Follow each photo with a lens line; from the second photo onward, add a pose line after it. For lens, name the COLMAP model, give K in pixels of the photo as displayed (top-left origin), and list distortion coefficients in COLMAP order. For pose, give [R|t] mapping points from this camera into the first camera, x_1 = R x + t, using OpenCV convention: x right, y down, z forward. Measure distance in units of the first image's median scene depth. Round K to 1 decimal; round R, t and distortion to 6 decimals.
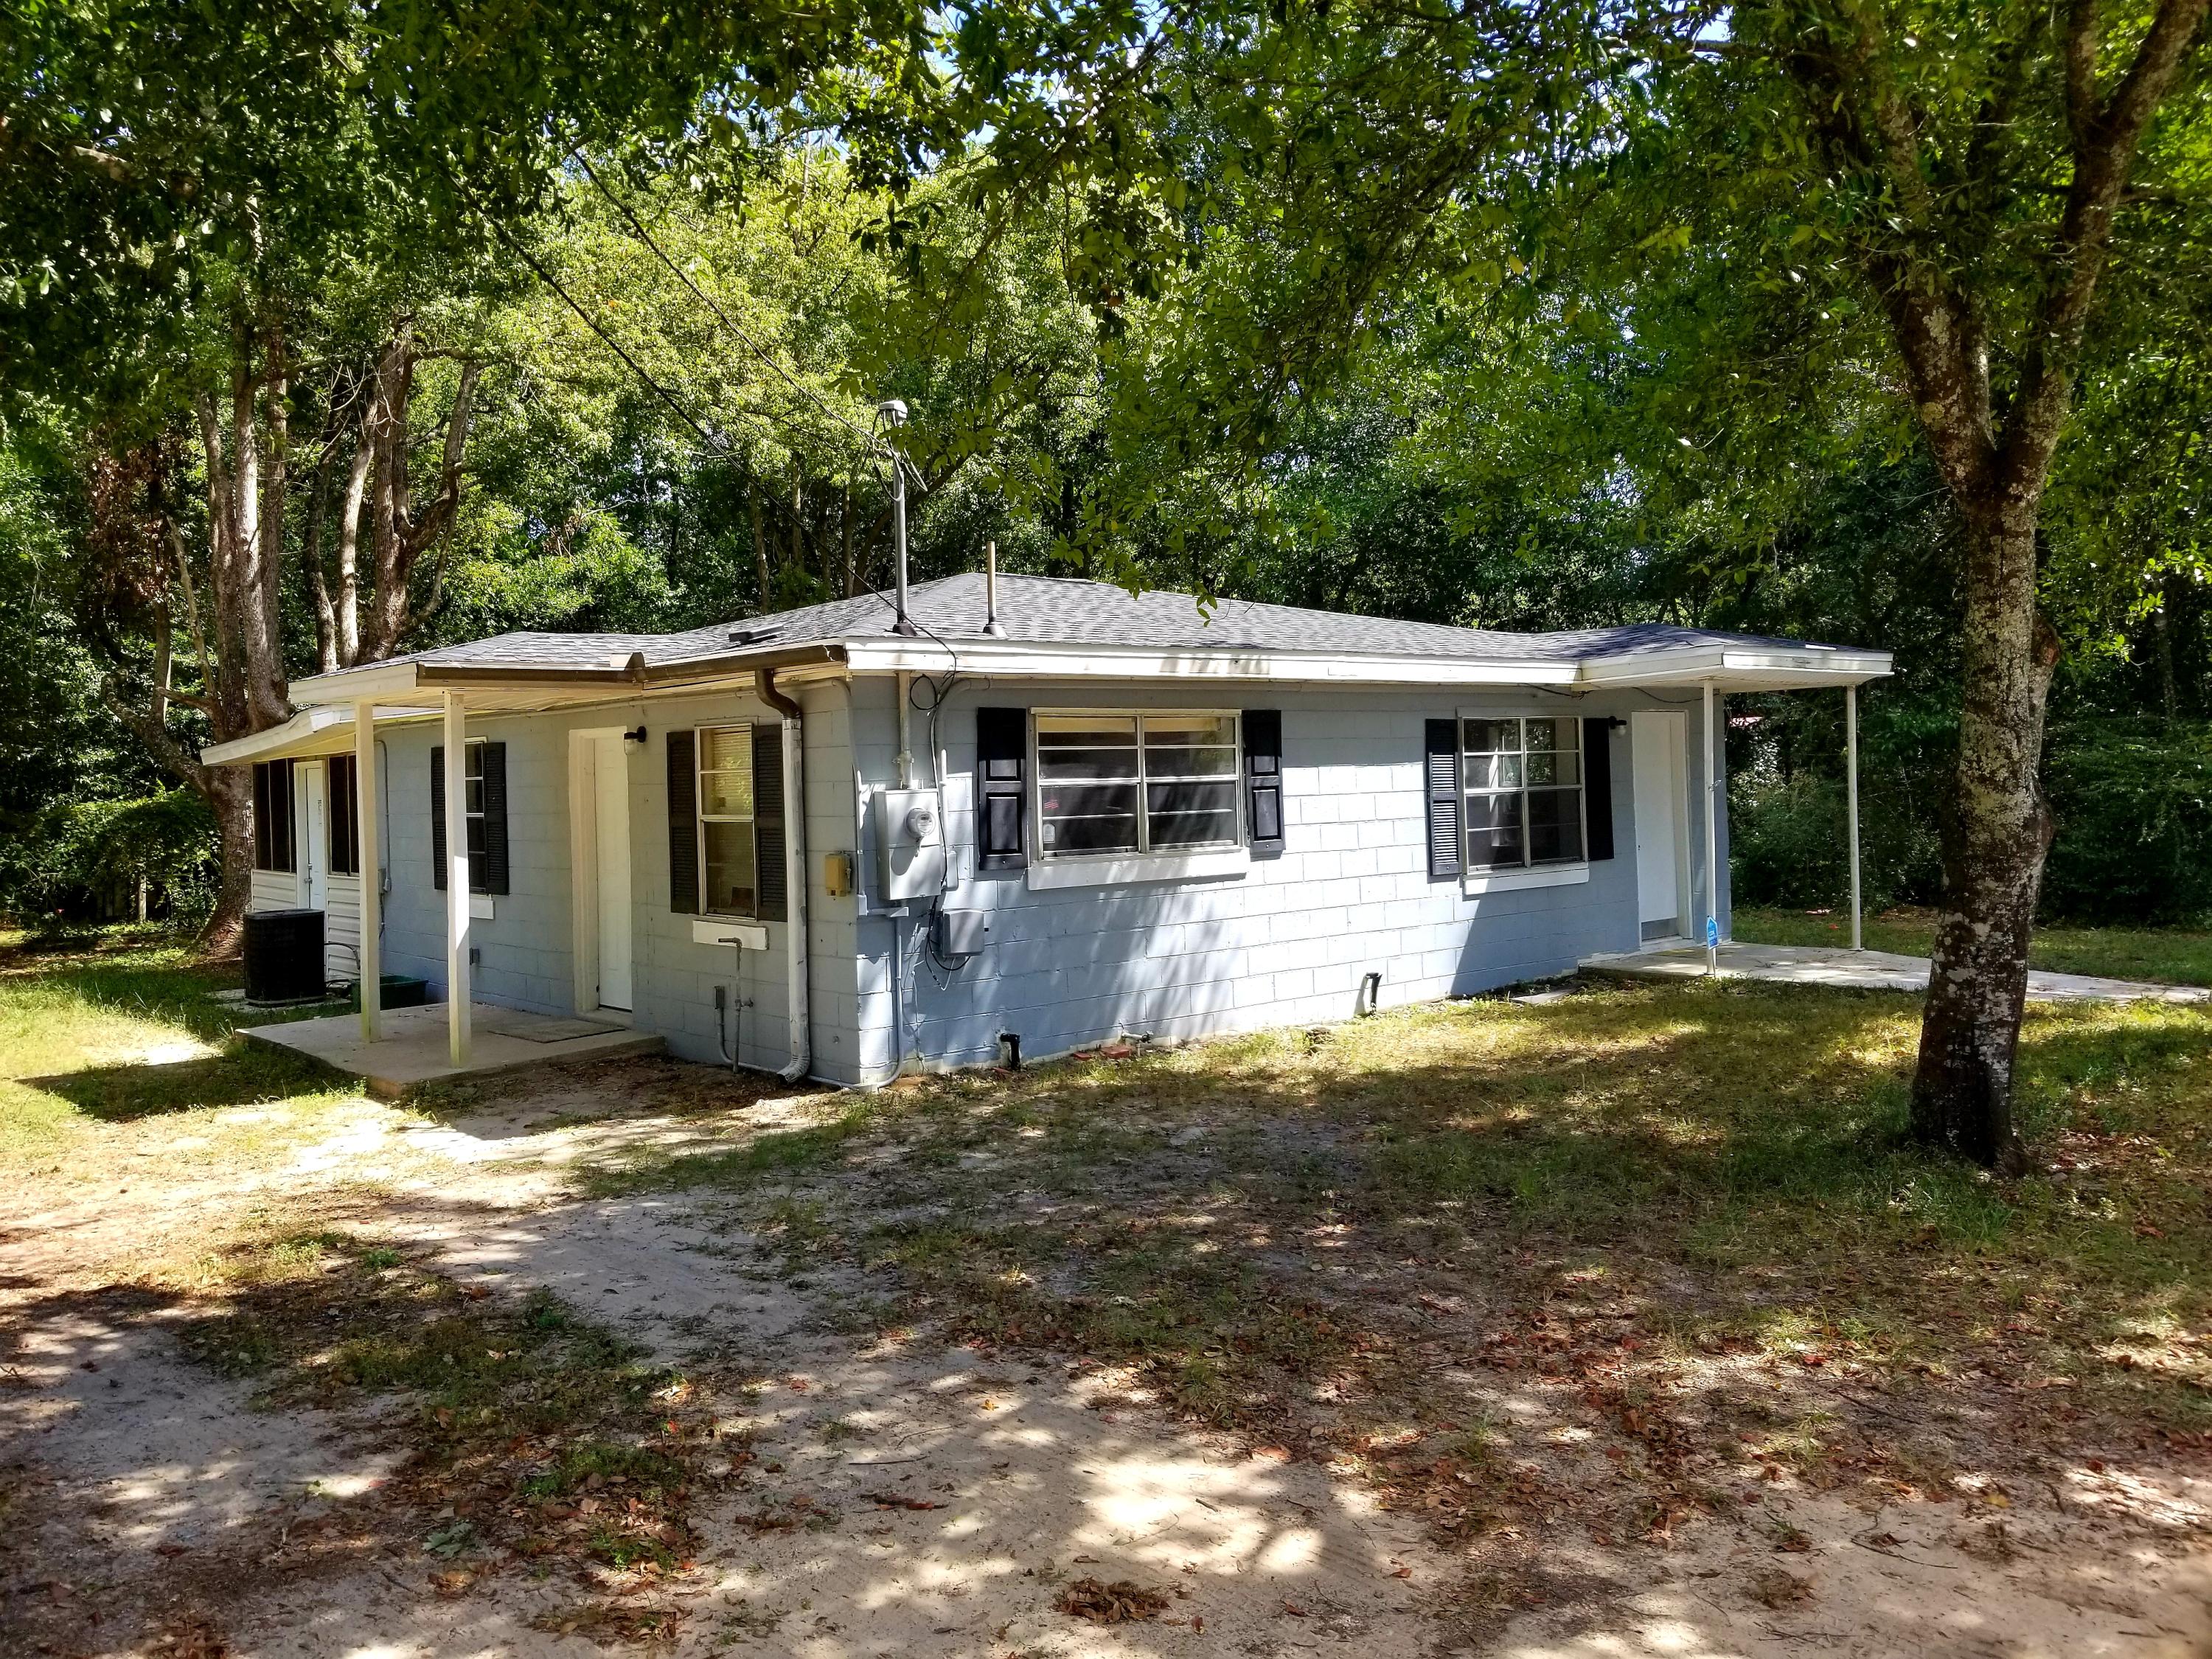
lens RADIAL K [[1729.0, 0, 1078.1], [0, 1729.0, 766.2], [0, 0, 1]] dist [0.060465, -0.111411]
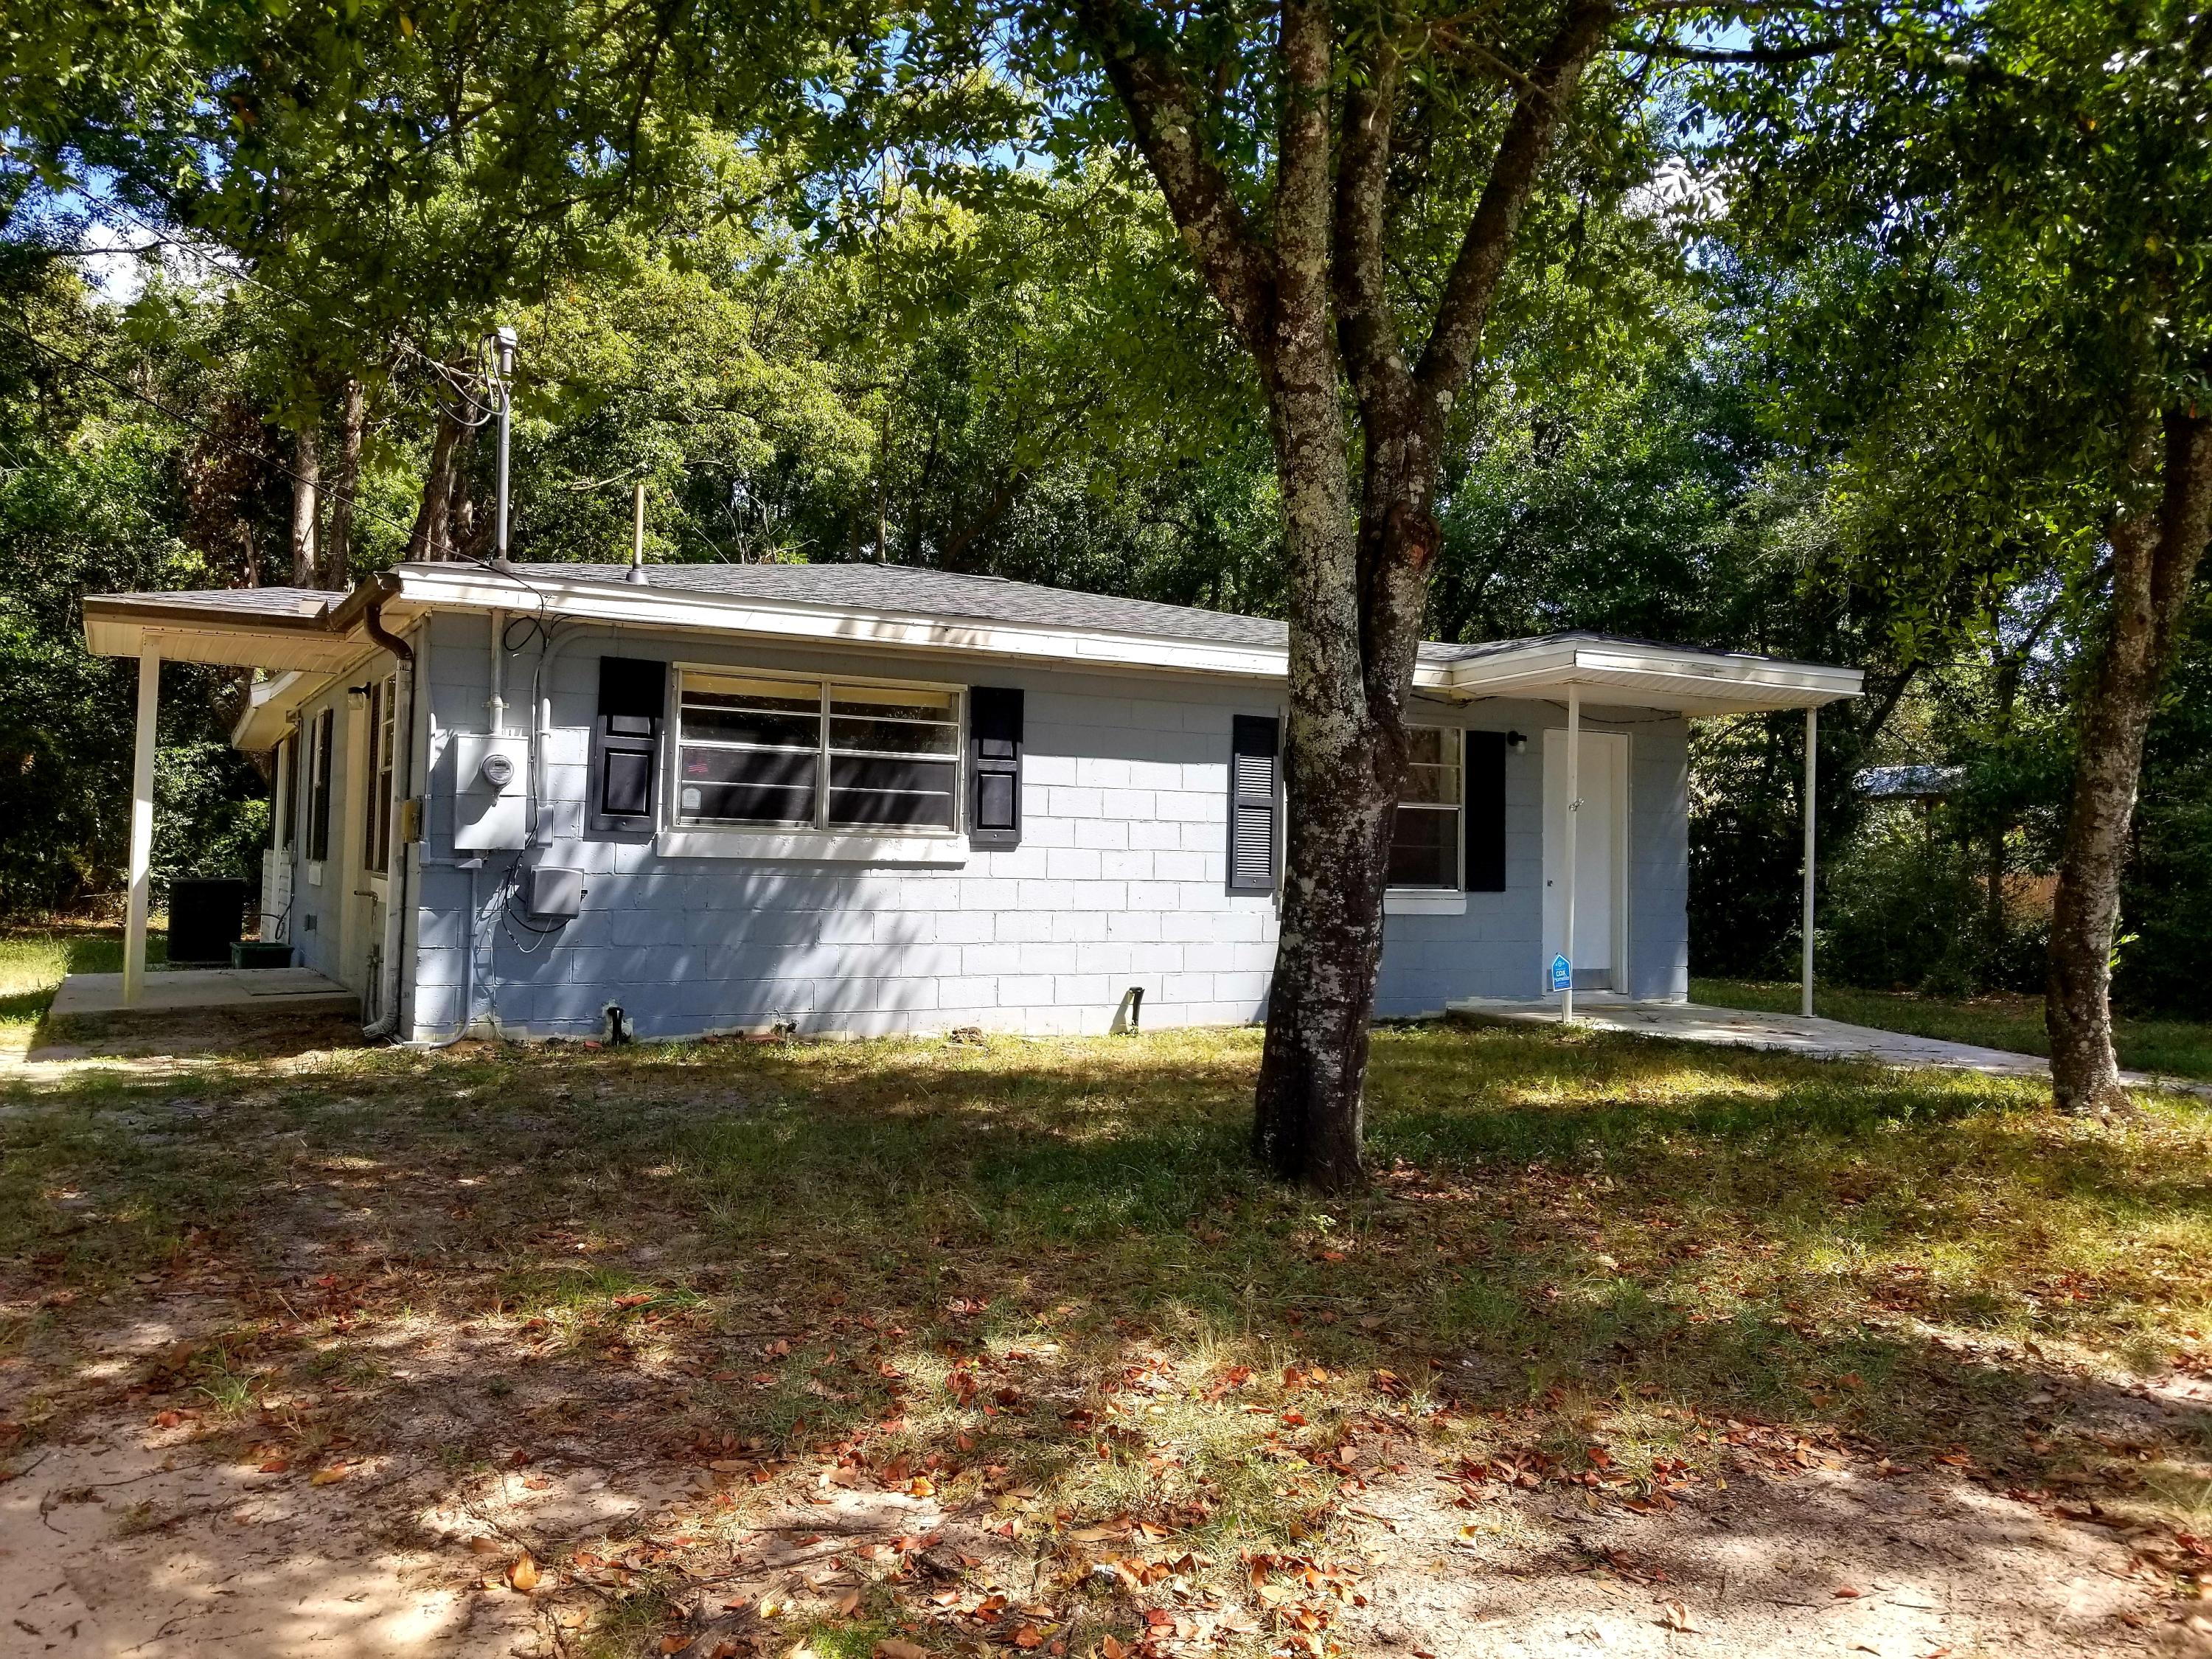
lens RADIAL K [[1732.3, 0, 1109.0], [0, 1732.3, 786.3], [0, 0, 1]] dist [0.078213, -0.124598]
pose [[0.979434, 0.040465, -0.197668, 0.363718], [-0.047637, 0.998363, -0.031661, 0.047935], [0.196063, 0.040426, 0.979758, 0.114796]]
